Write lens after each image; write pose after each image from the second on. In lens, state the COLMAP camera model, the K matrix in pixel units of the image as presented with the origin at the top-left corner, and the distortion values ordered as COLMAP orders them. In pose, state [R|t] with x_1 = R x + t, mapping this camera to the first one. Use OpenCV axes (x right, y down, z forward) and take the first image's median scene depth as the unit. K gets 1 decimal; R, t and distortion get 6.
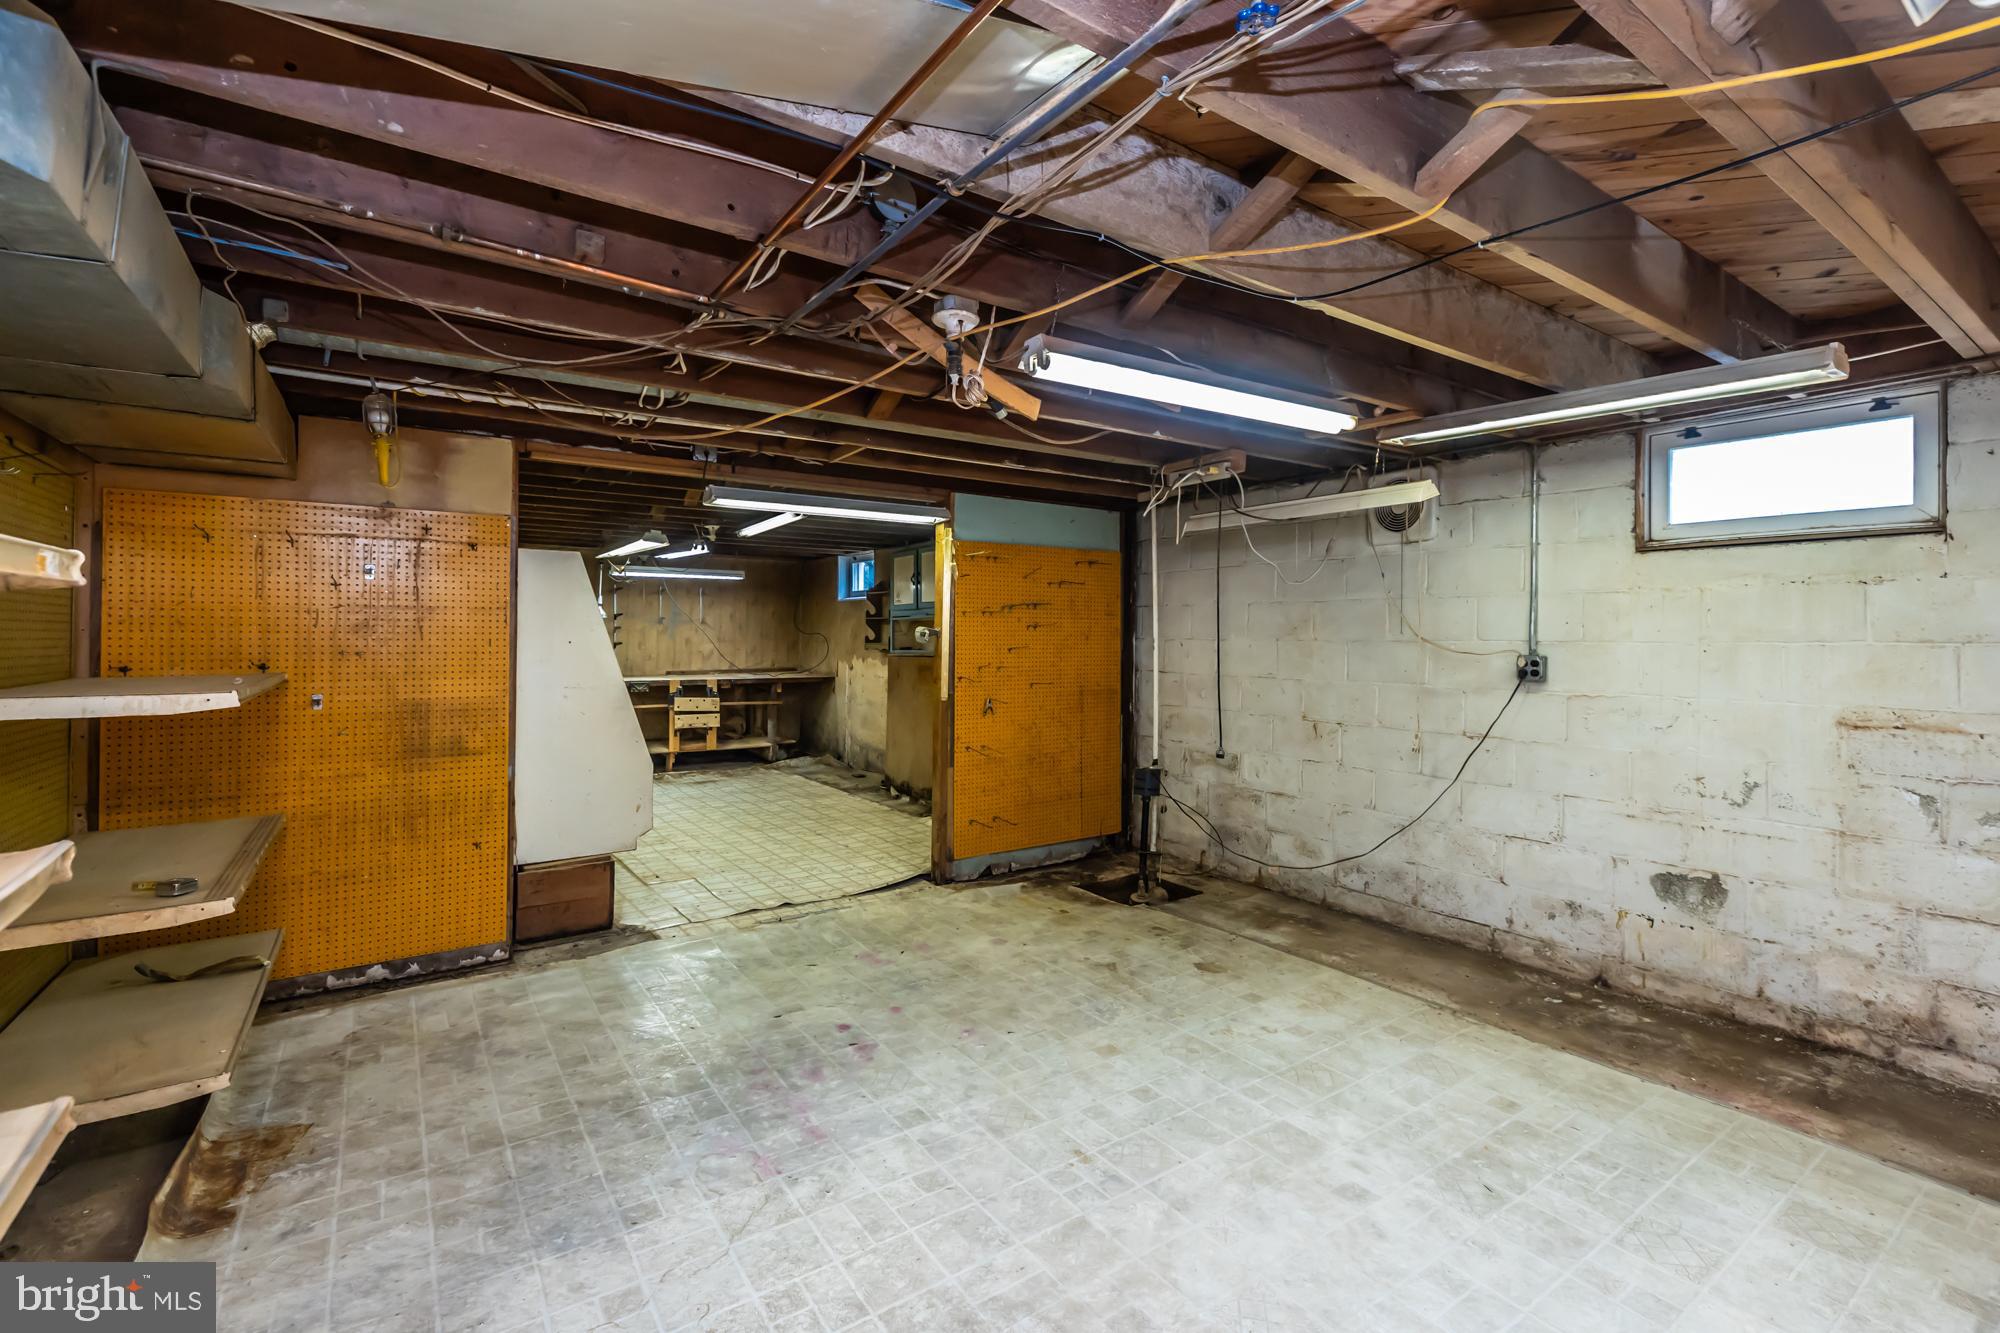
lens RADIAL K [[902.5, 0, 1010.6], [0, 902.5, 628.2], [0, 0, 1]] dist [-0.001824, 0.000838]
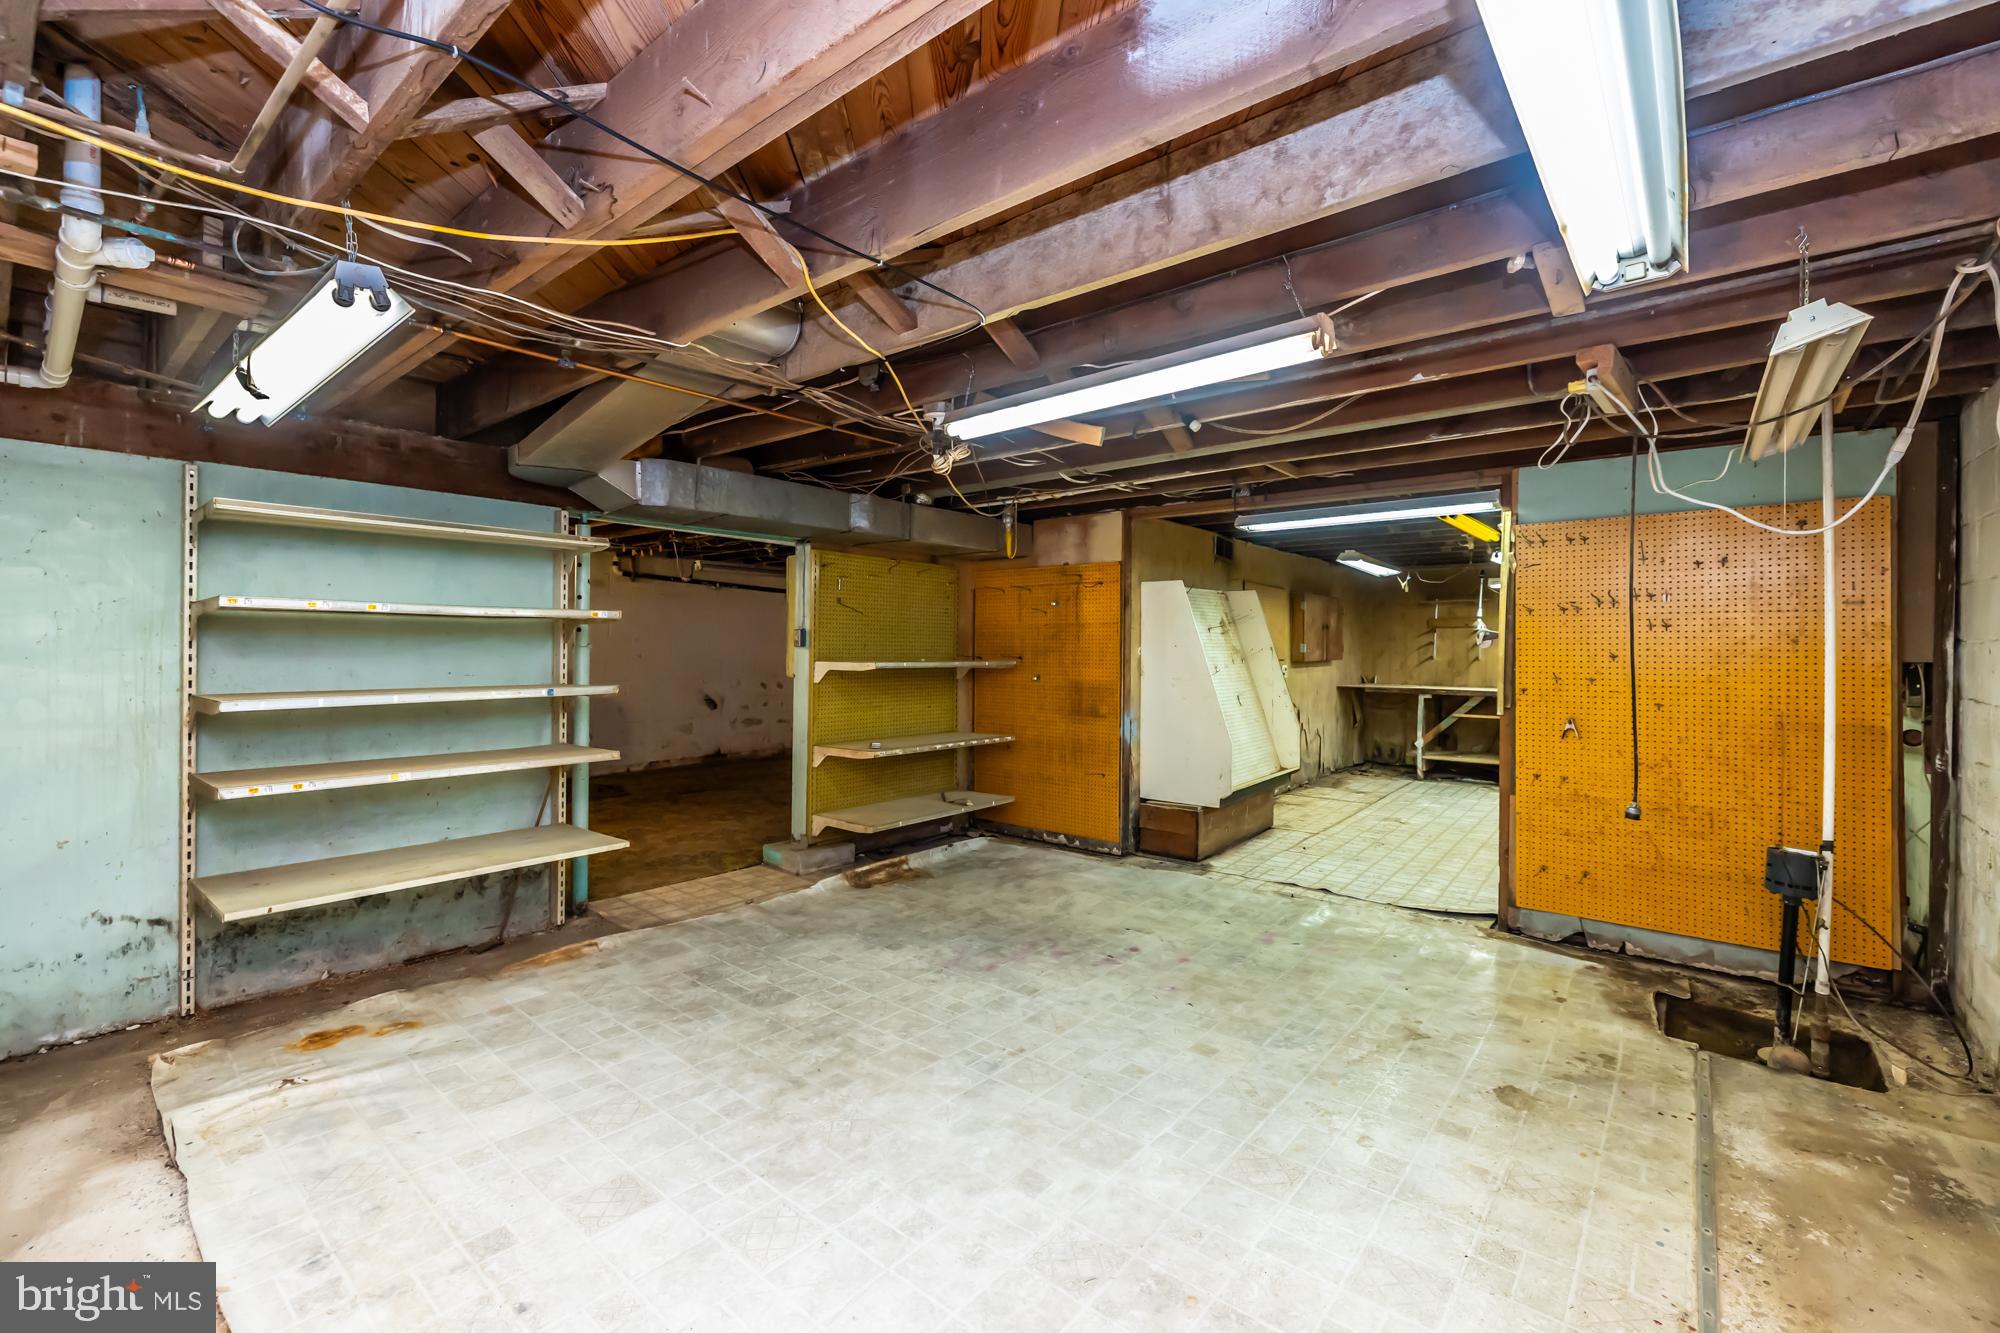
lens RADIAL K [[853.5, 0, 985.0], [0, 853.5, 651.1], [0, 0, 1]] dist [-0.001728, 0.000298]
pose [[0.245696, 0.000668, -0.969347, 0.779743], [0.002644, 0.999996, 0.001359, 0.022557], [0.969343, -0.002896, 0.245694, 0.436661]]
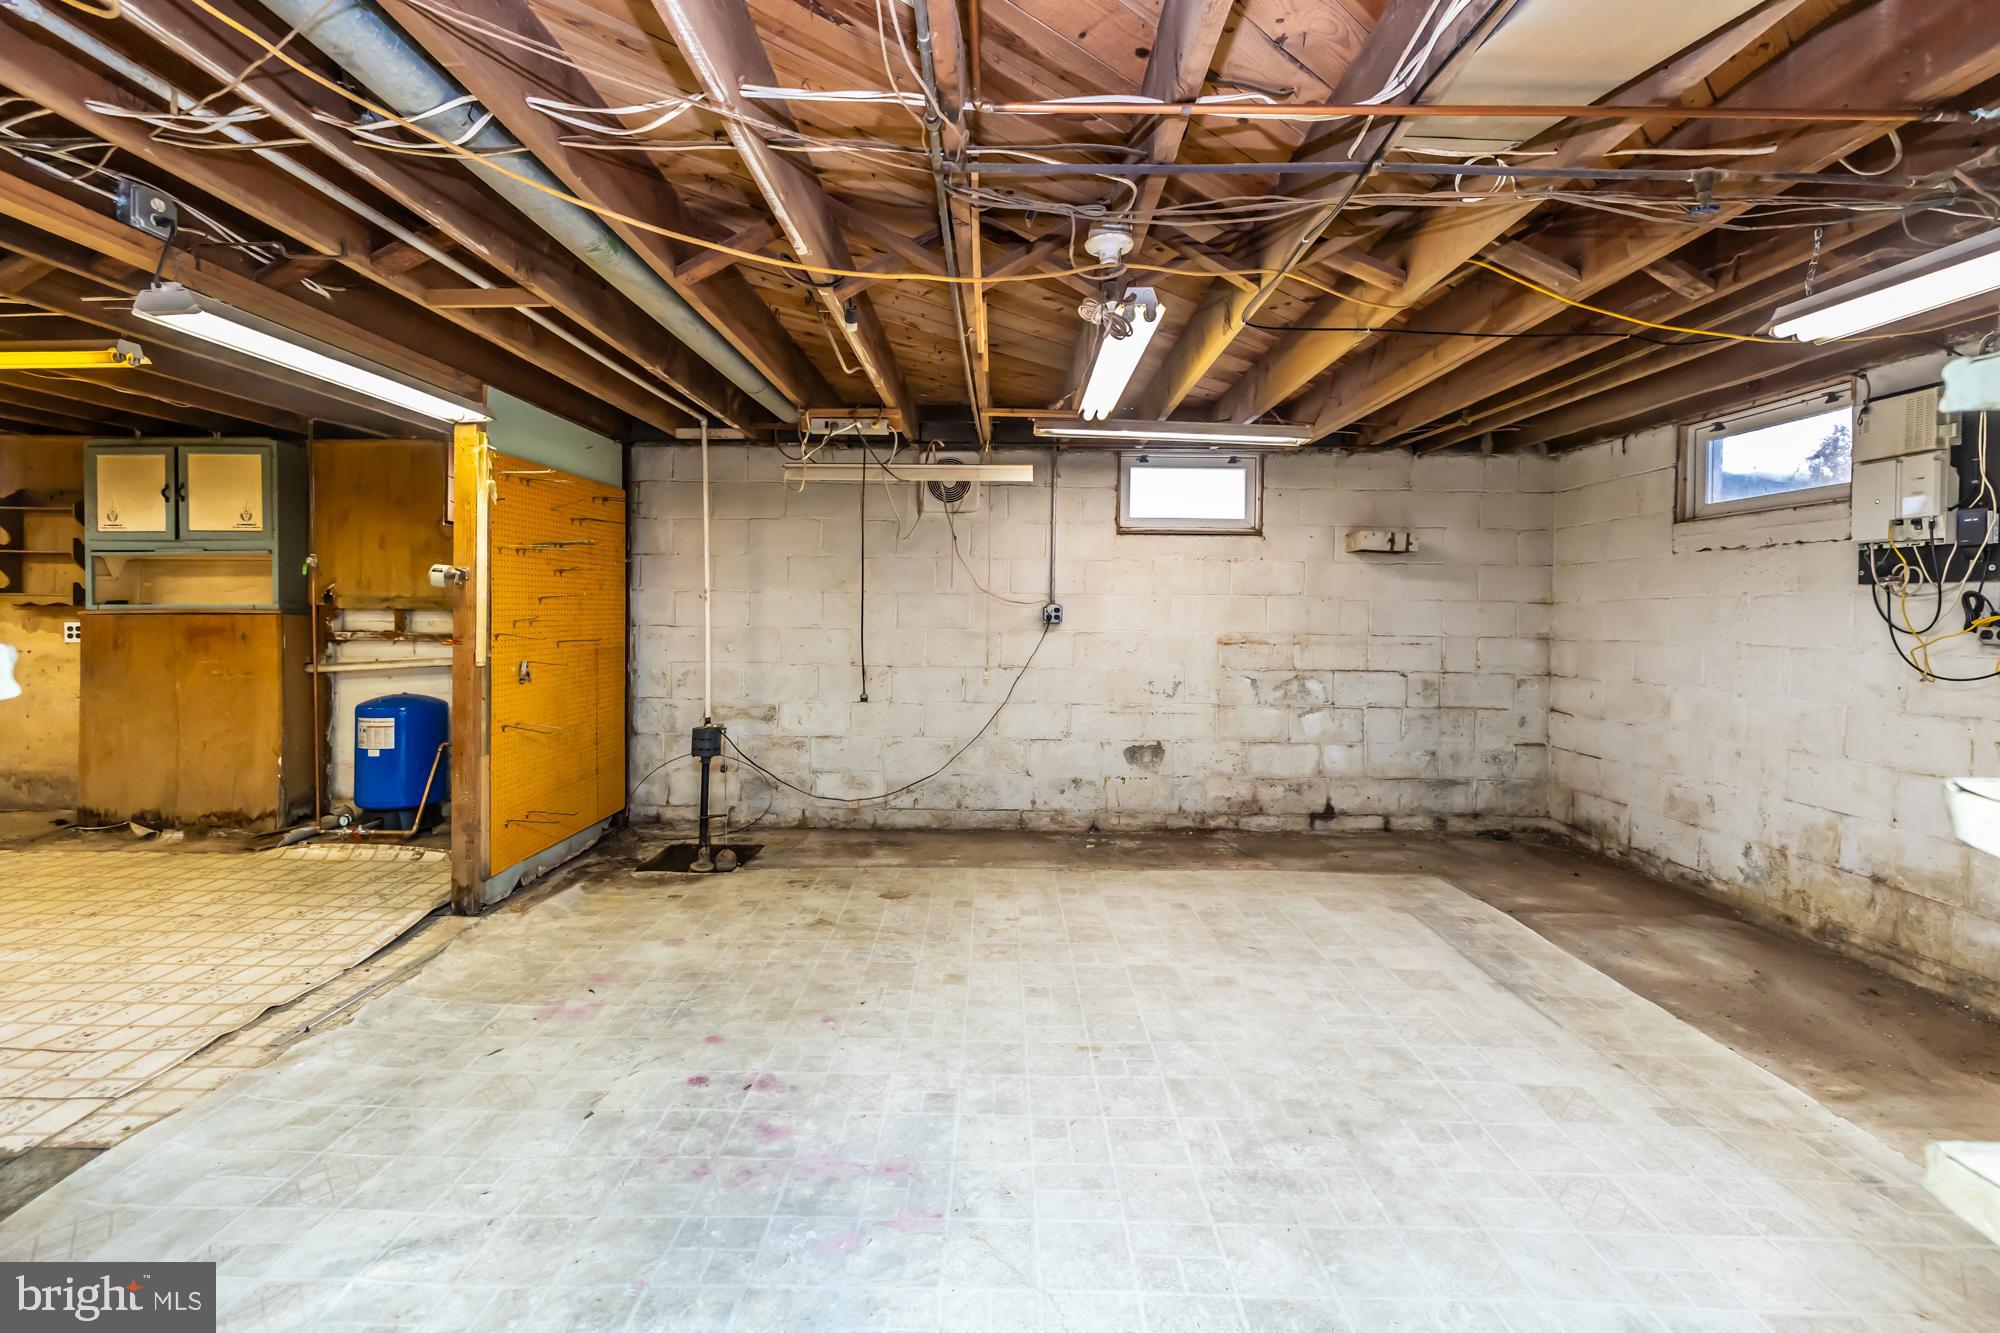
lens RADIAL K [[853.5, 0, 1012.3], [0, 853.5, 628.1], [0, 0, 1]] dist [-0.001728, 0.000298]
pose [[0.566755, -0.016186, 0.823727, -0.532367], [-0.014288, 0.999464, 0.029470, 0.029673], [-0.823762, -0.028472, 0.566220, 0.328280]]
